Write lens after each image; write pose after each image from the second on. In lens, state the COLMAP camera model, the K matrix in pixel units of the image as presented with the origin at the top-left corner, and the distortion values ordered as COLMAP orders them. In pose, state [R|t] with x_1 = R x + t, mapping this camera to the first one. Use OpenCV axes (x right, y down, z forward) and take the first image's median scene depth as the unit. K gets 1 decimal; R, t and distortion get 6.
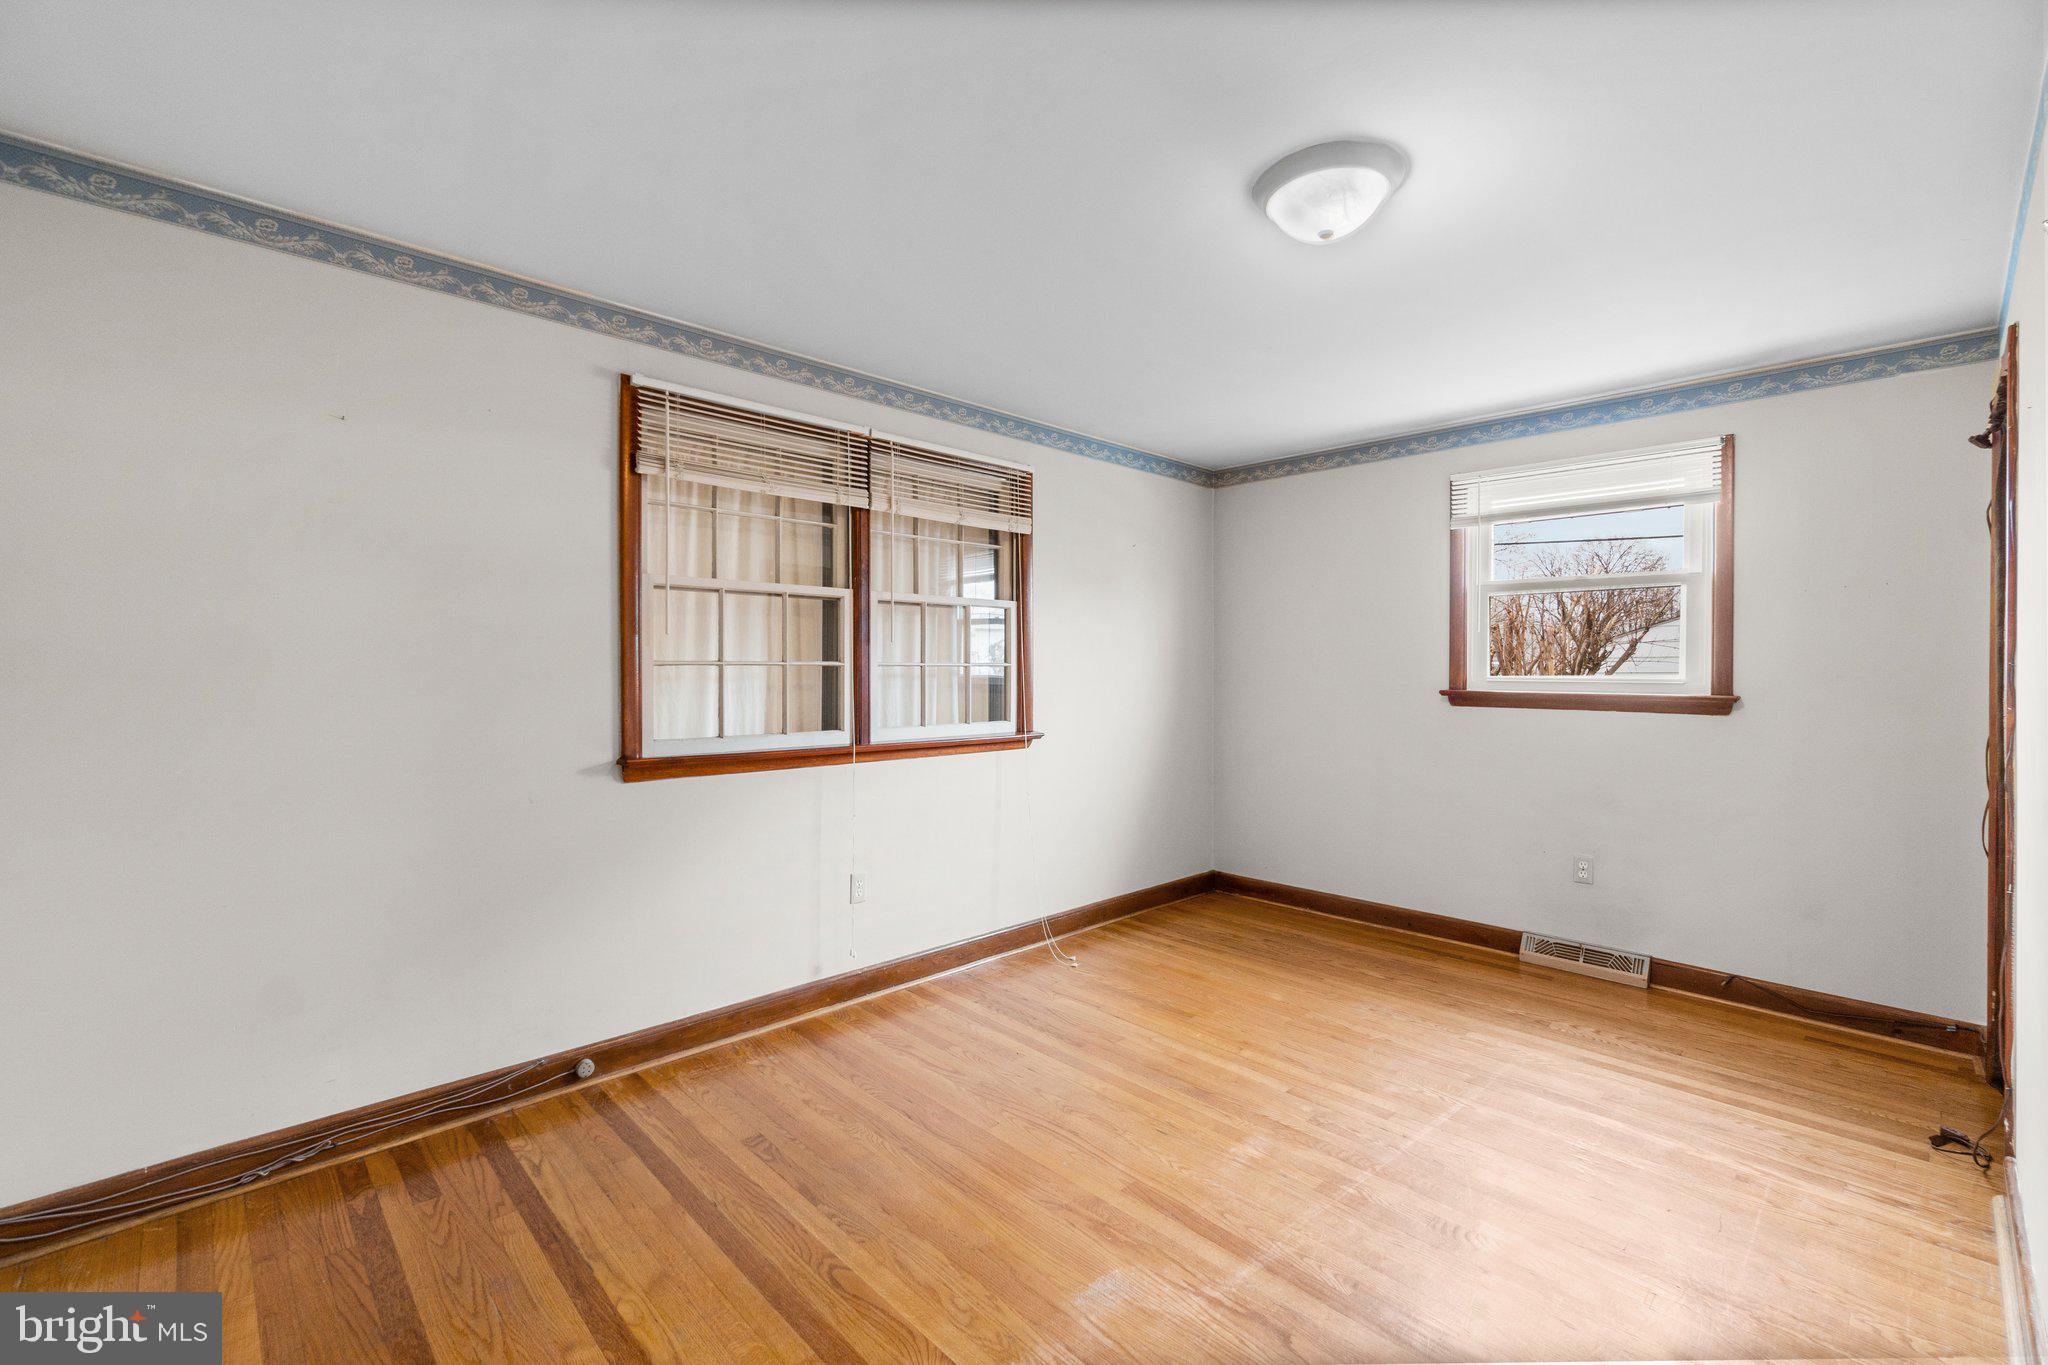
lens RADIAL K [[892.3, 0, 1025.1], [0, 892.3, 672.1], [0, 0, 1]] dist [-0.006545, 0.001695]
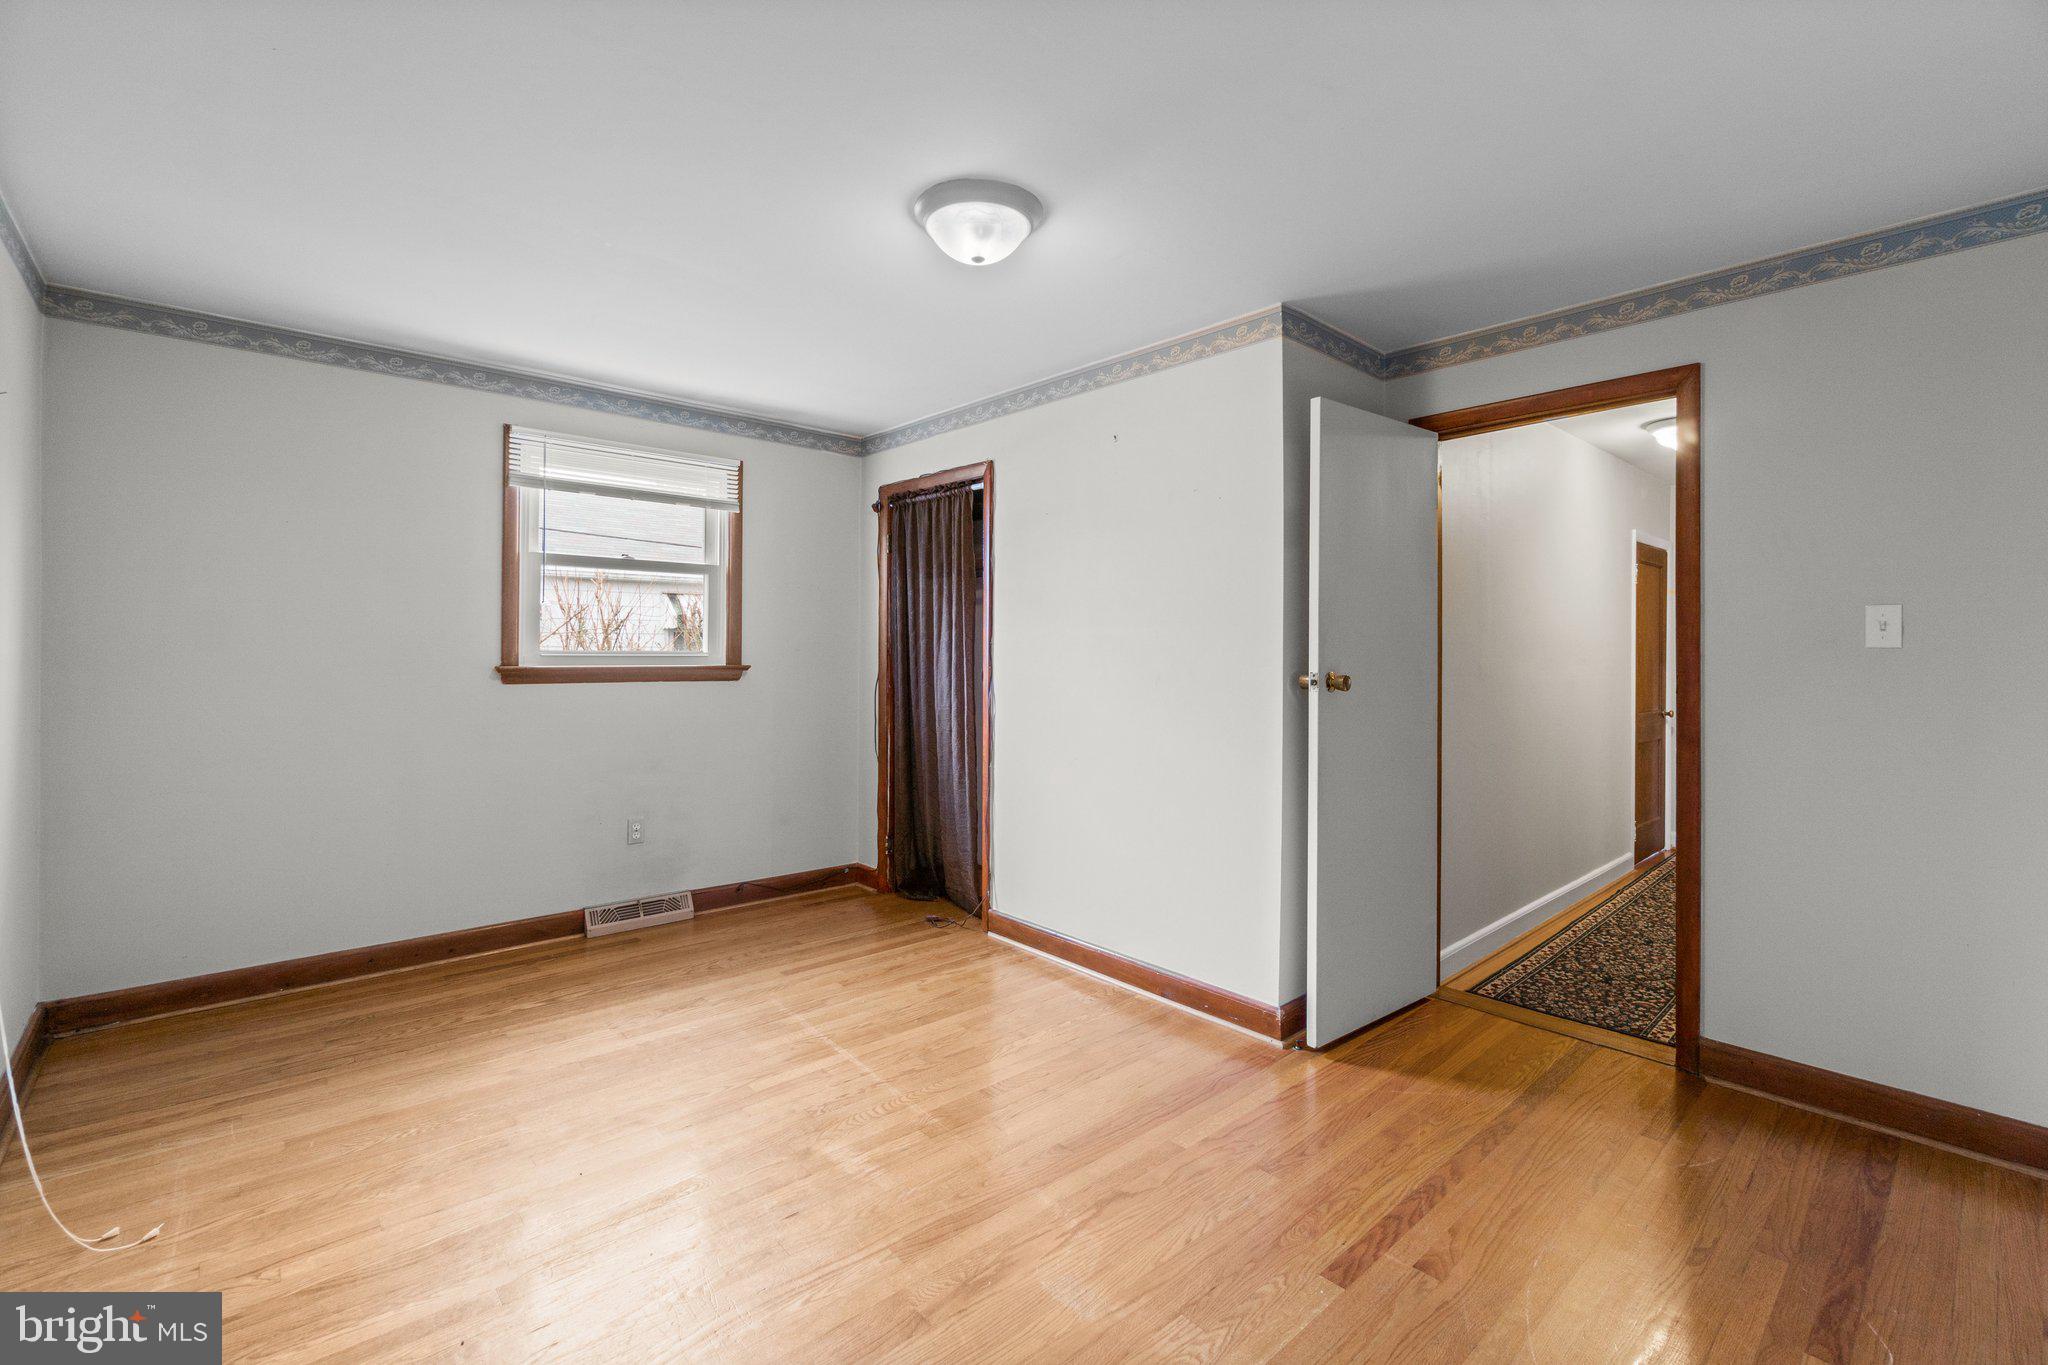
lens RADIAL K [[892.3, 0, 1015.1], [0, 892.3, 637.1], [0, 0, 1]] dist [-0.006545, 0.001695]
pose [[0.037464, 0.009133, 0.999256, -0.428276], [-0.001779, 0.999957, -0.009072, -0.002129], [-0.999296, -0.001438, 0.037479, 0.502031]]
